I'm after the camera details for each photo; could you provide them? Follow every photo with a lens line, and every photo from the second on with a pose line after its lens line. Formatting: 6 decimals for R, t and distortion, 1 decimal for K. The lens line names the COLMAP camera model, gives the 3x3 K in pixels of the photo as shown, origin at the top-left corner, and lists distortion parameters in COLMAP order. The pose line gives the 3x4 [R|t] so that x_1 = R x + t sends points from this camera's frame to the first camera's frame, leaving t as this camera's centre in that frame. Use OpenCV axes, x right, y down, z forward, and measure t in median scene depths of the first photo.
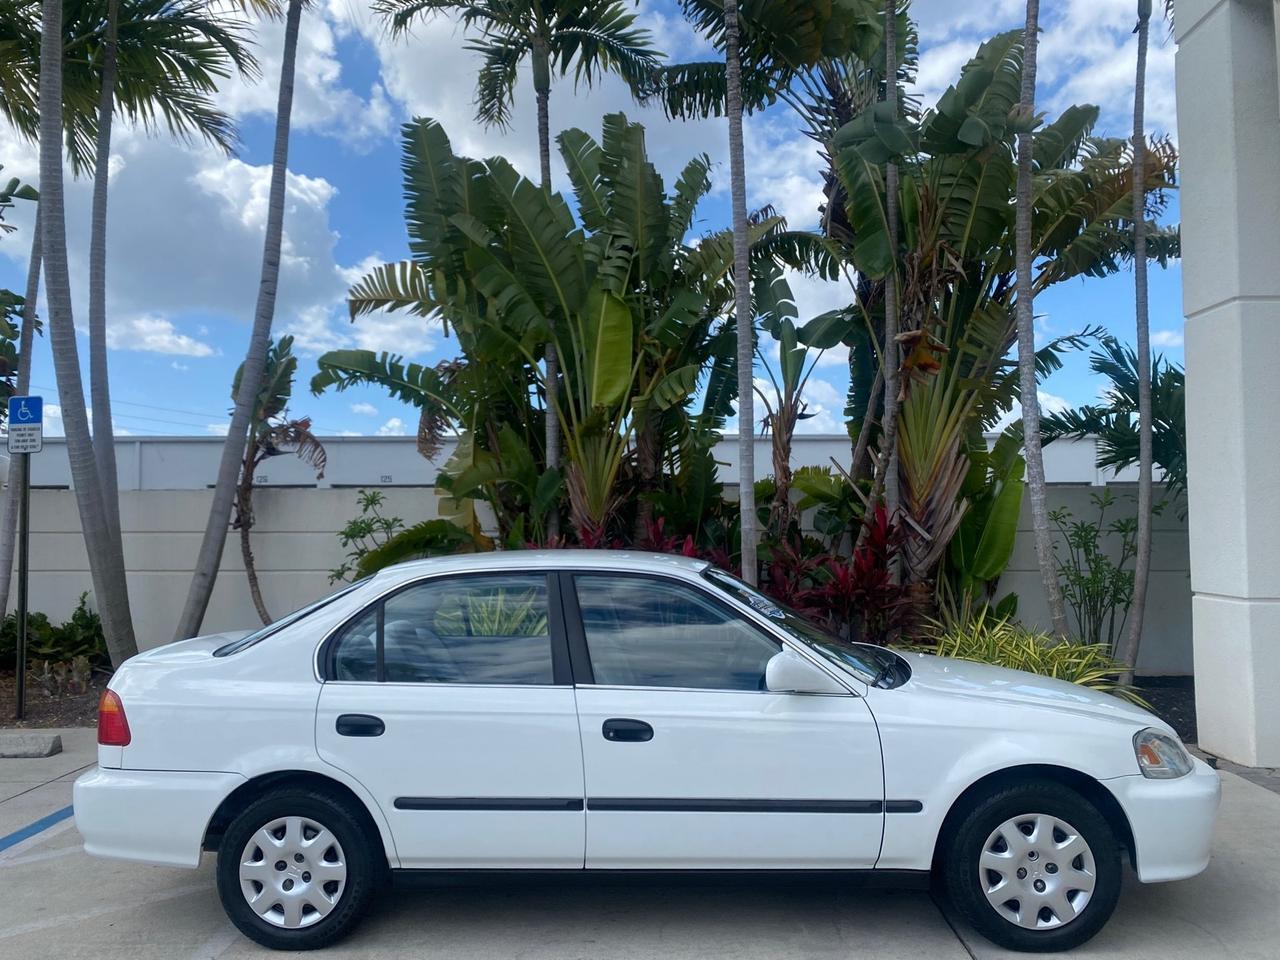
lens RADIAL K [[984.1, 0, 635.9], [0, 984.1, 468.5], [0, 0, 1]] dist [0.020697, -0.025186]
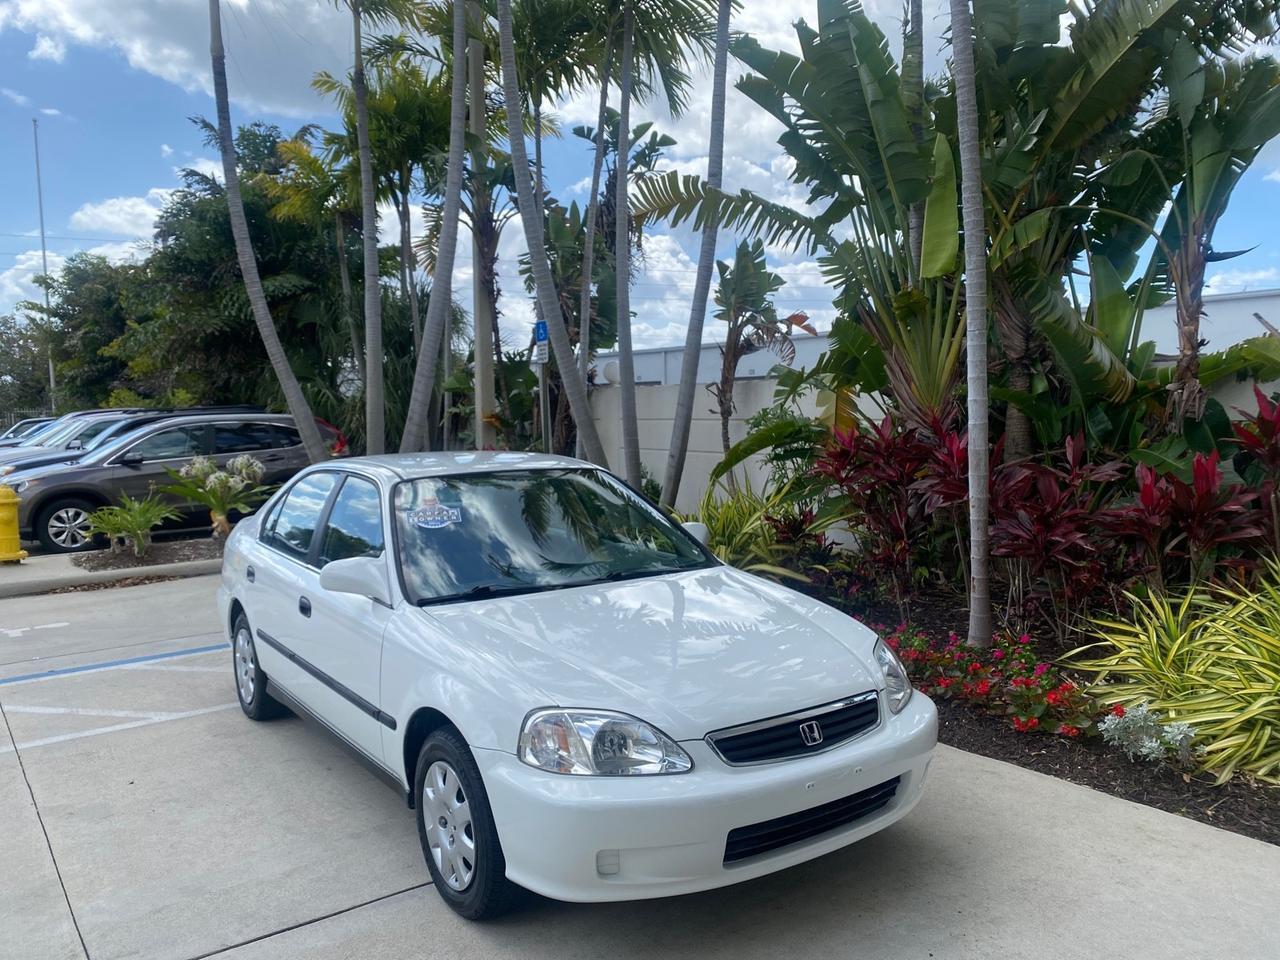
lens RADIAL K [[984.1, 0, 639.4], [0, 984.1, 481.0], [0, 0, 1]] dist [0.020697, -0.025186]
pose [[0.615619, 0.053081, -0.786254, 0.486679], [0.058619, 0.991880, 0.112860, 0.000253], [0.785861, -0.115568, 0.607508, 0.249953]]
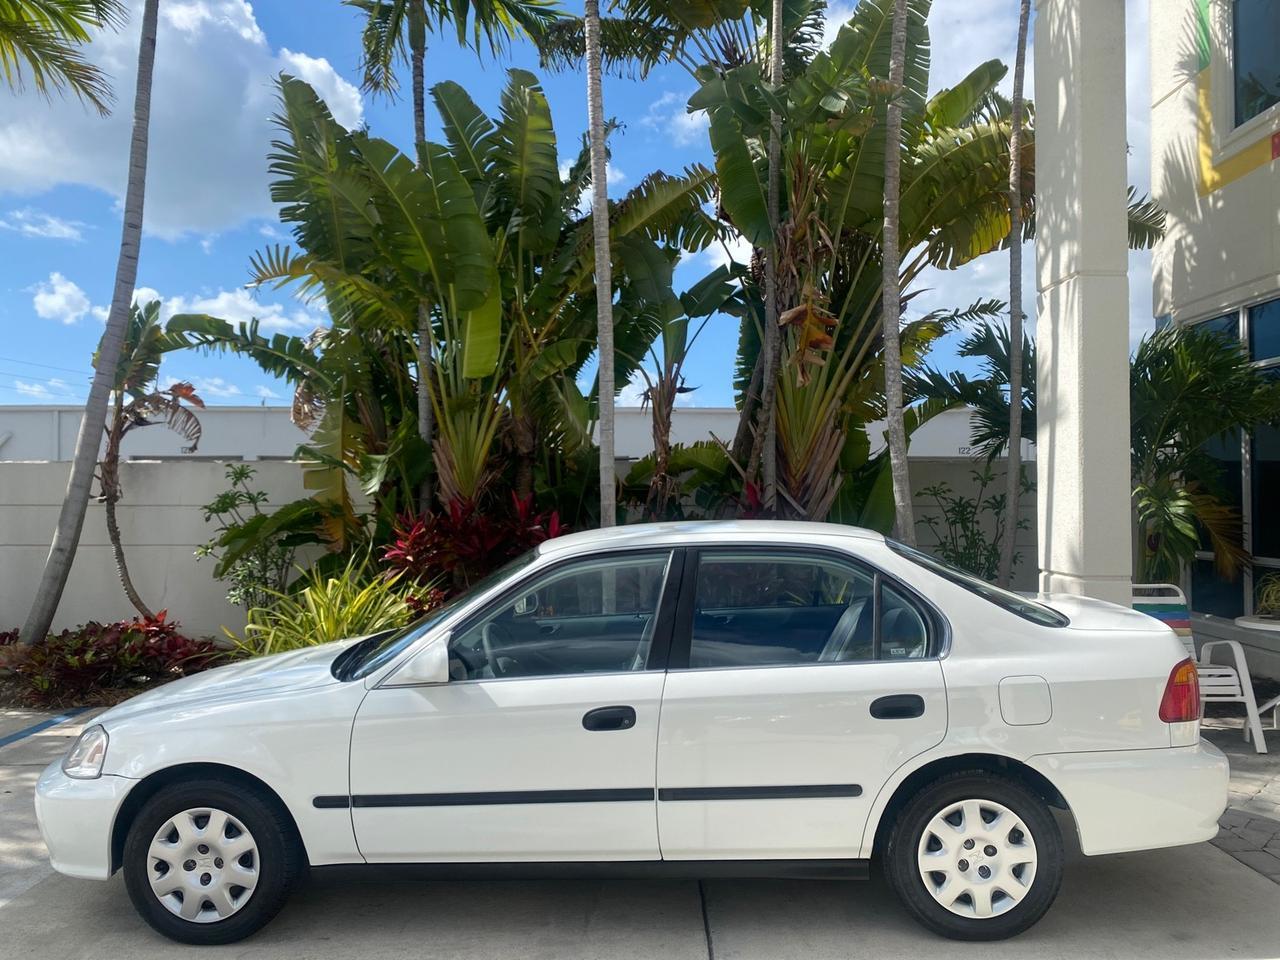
lens RADIAL K [[984.1, 0, 640.1], [0, 984.1, 473.4], [0, 0, 1]] dist [0.020697, -0.025186]
pose [[0.999276, 0.003185, 0.037909, 0.093452], [-0.004473, 0.999414, 0.033928, -0.002856], [-0.037779, -0.034073, 0.998705, 0.019152]]
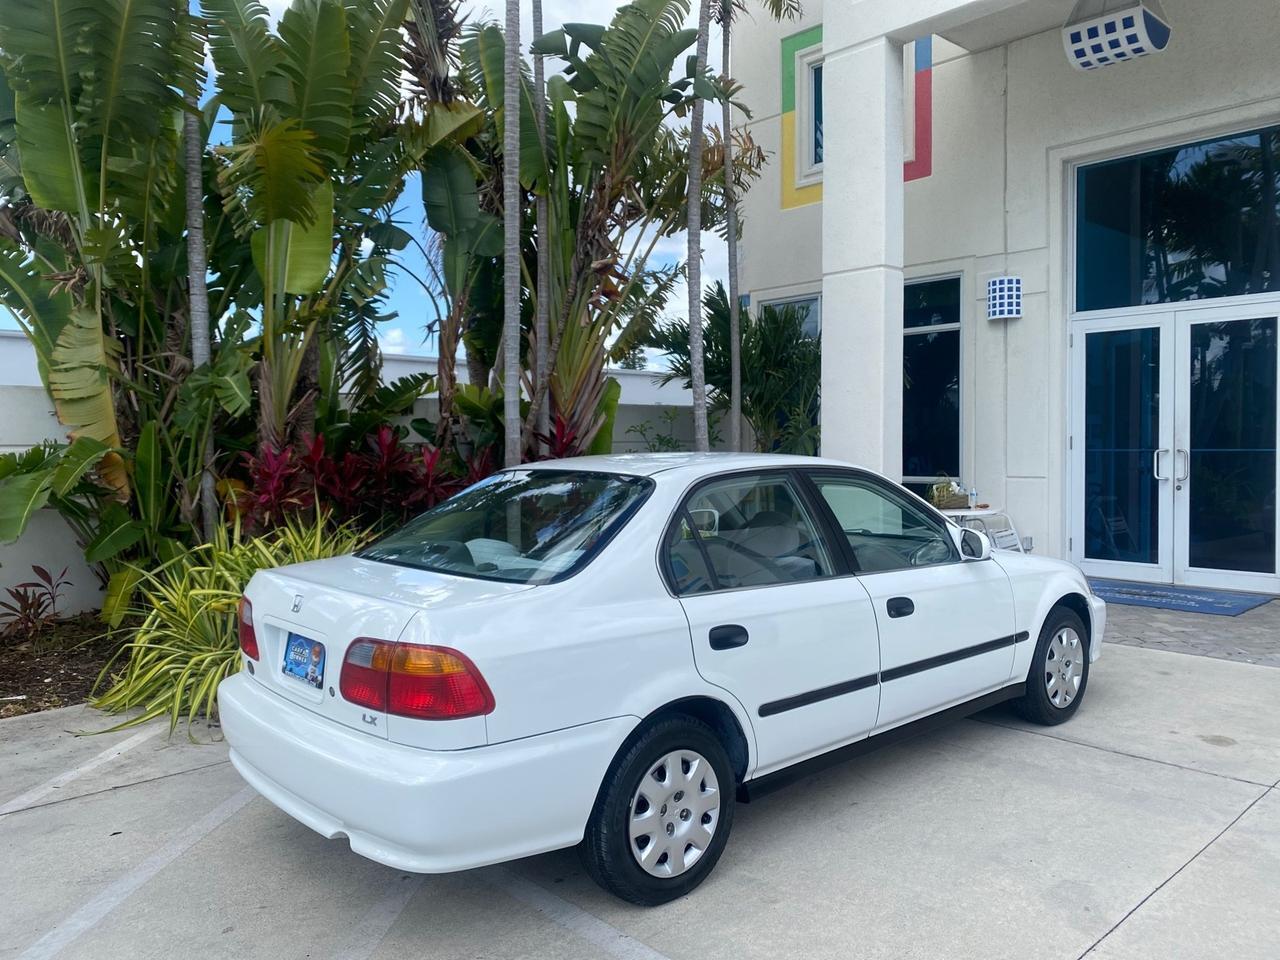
lens RADIAL K [[984.1, 0, 640.8], [0, 984.1, 472.9], [0, 0, 1]] dist [0.020697, -0.025186]
pose [[0.709764, -0.023892, 0.704034, -0.407867], [-0.033720, 0.997127, 0.067833, 0.021176], [-0.703632, -0.071886, 0.706919, 0.178725]]
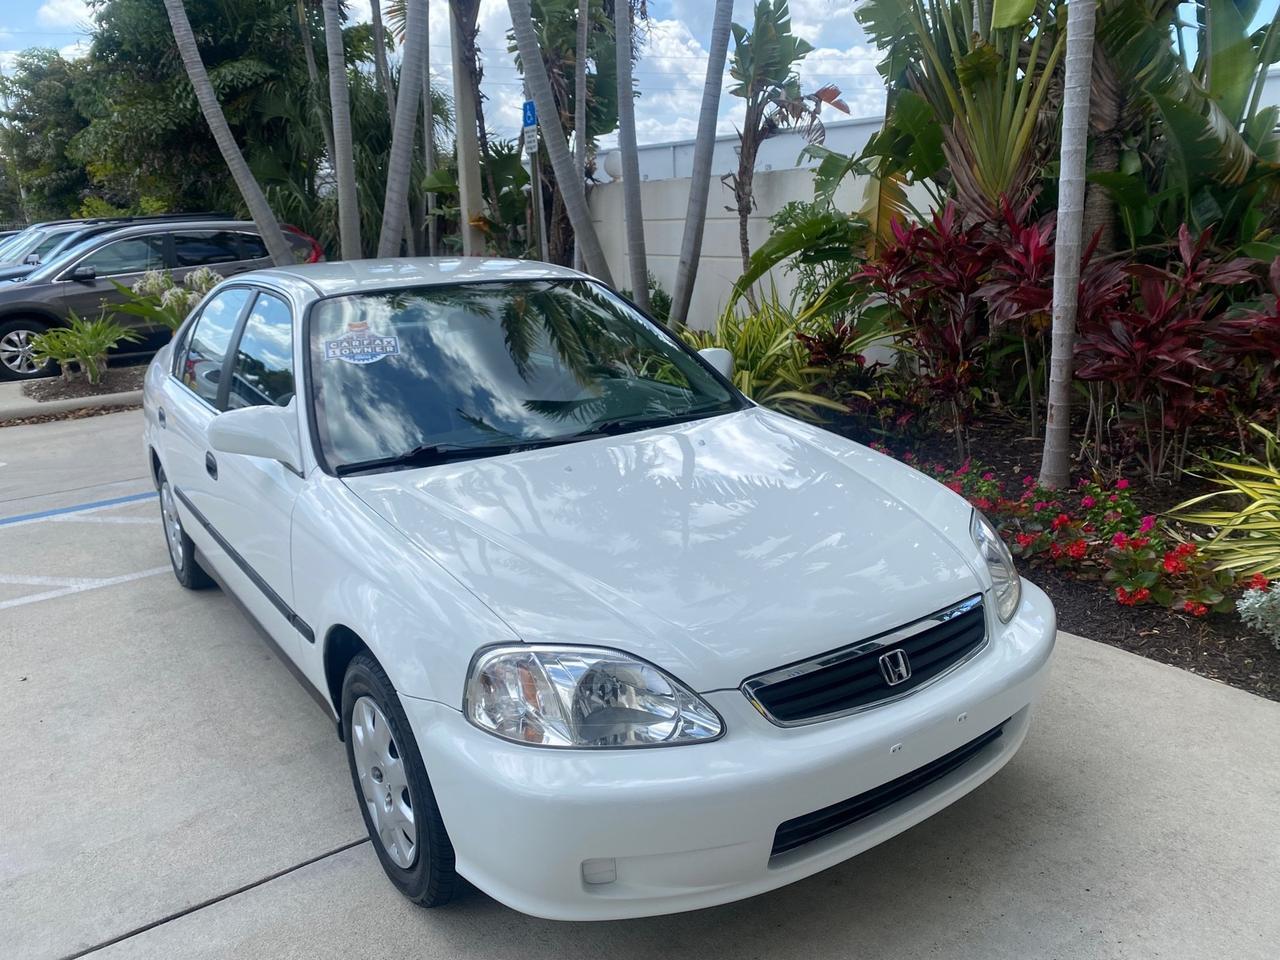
lens RADIAL K [[984.1, 0, 640.1], [0, 984.1, 474.8], [0, 0, 1]] dist [0.020697, -0.025186]
pose [[0.609827, 0.188968, -0.769677, 0.393311], [0.074499, 0.953190, 0.293050, 0.012701], [0.789025, -0.236050, 0.567203, 0.325121]]
